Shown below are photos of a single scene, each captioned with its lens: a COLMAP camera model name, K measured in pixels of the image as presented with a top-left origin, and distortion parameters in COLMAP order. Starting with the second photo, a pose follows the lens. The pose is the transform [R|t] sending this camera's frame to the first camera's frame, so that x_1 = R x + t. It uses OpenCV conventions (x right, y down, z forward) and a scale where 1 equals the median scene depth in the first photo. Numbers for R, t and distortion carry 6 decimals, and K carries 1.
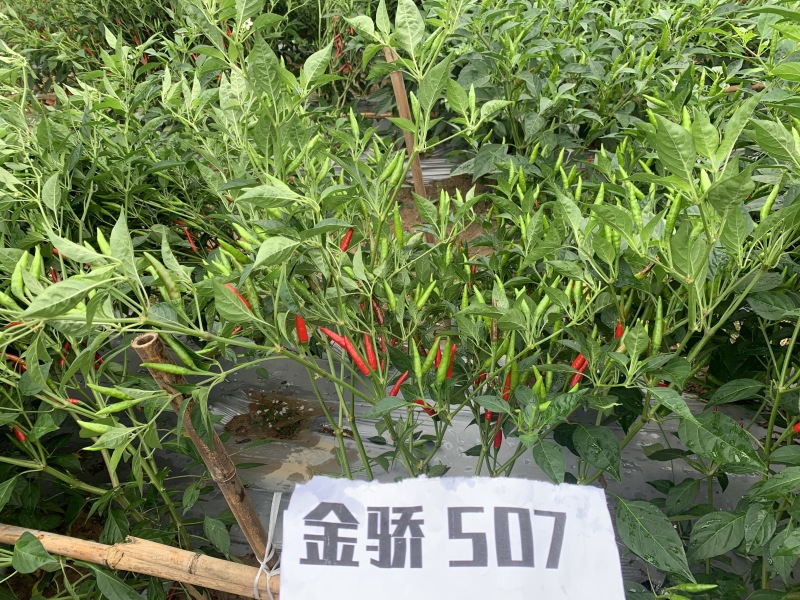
lens RADIAL K [[606.1, 0, 399.1], [0, 606.1, 289.6], [0, 0, 1]] dist [0.004821, -0.001559]
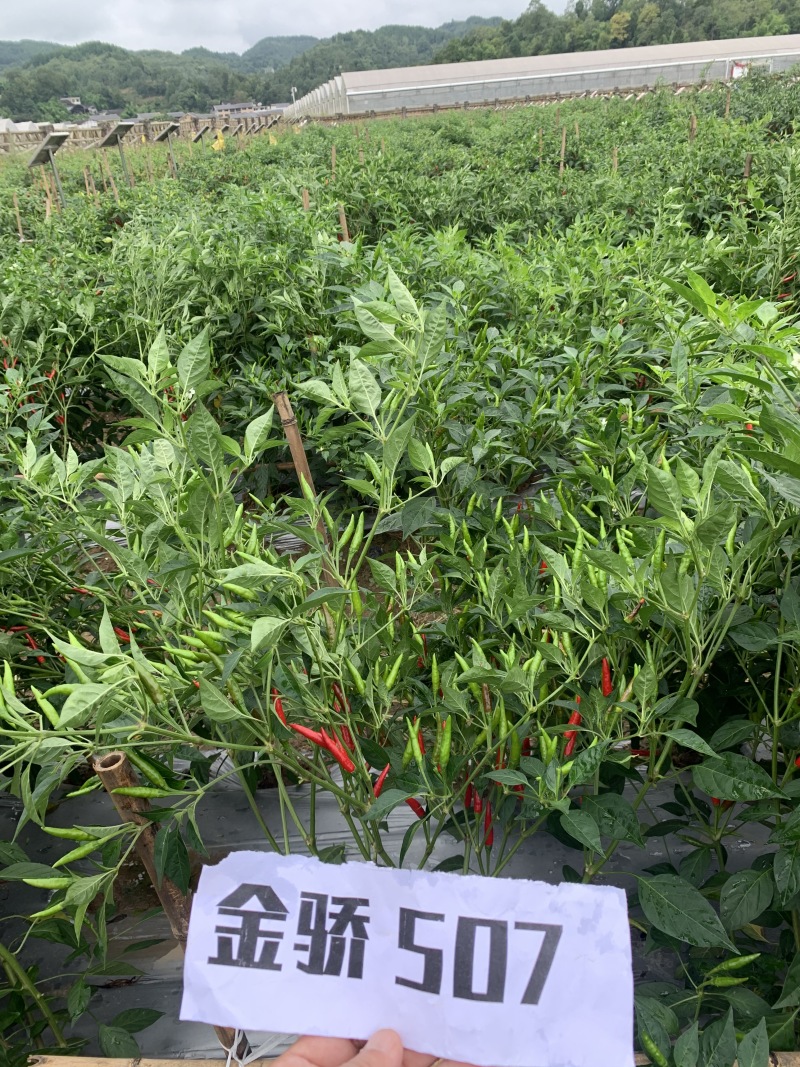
lens RADIAL K [[801.5, 0, 400.0], [0, 801.5, 533.5], [0, 0, 1]] dist [0.029382, -0.003135]
pose [[0.972375, -0.083666, 0.217913, -0.192771], [0.123114, 0.976973, -0.174258, 0.017943], [-0.198315, 0.196272, 0.960285, -0.162575]]
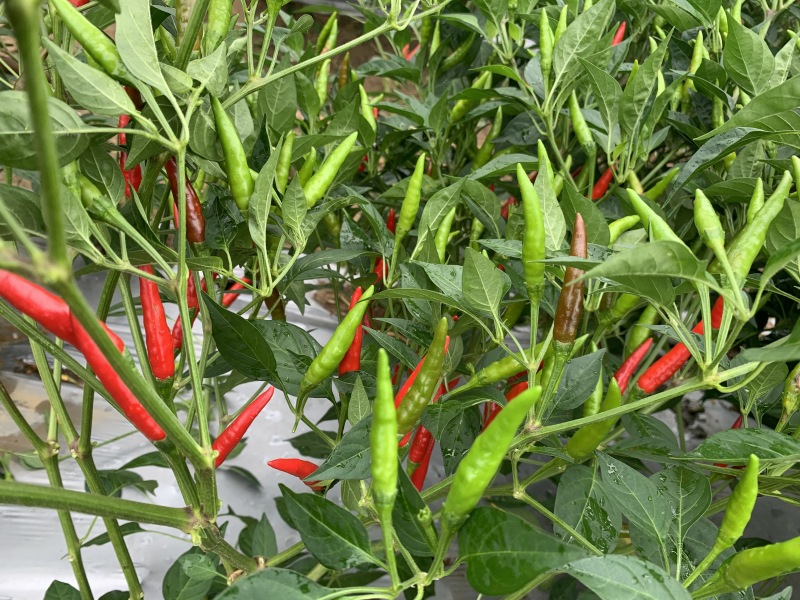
lens RADIAL K [[606.1, 0, 399.1], [0, 606.1, 289.6], [0, 0, 1]] dist [0.004821, -0.001559]
pose [[0.914861, 0.056094, 0.399854, -0.061511], [-0.134504, 0.976080, 0.170812, 0.012023], [-0.380708, -0.210051, 0.900522, 0.676899]]
